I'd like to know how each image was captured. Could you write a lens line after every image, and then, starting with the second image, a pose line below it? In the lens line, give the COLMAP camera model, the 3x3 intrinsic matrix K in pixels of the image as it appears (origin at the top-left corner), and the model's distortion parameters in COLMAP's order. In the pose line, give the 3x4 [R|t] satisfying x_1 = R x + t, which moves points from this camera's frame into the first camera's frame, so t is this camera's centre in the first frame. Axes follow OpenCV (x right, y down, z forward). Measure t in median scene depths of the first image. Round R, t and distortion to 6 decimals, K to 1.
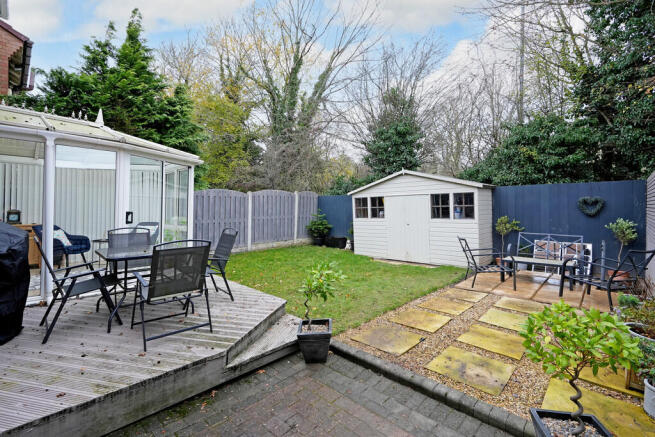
lens RADIAL K [[298.0, 0, 328.2], [0, 298.0, 214.5], [0, 0, 1]] dist [0.000016, -0.000143]
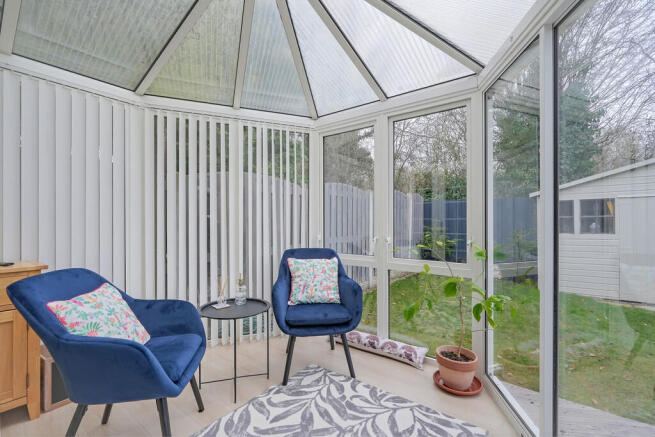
lens RADIAL K [[296.5, 0, 327.5], [0, 296.5, 218.5], [0, 0, 1]] dist [0.001336, -0.000181]
pose [[0.994316, 0.006047, 0.106294, -0.465363], [-0.002838, 0.999536, -0.030314, 0.000728], [-0.106428, 0.029840, 0.993873, 0.453574]]
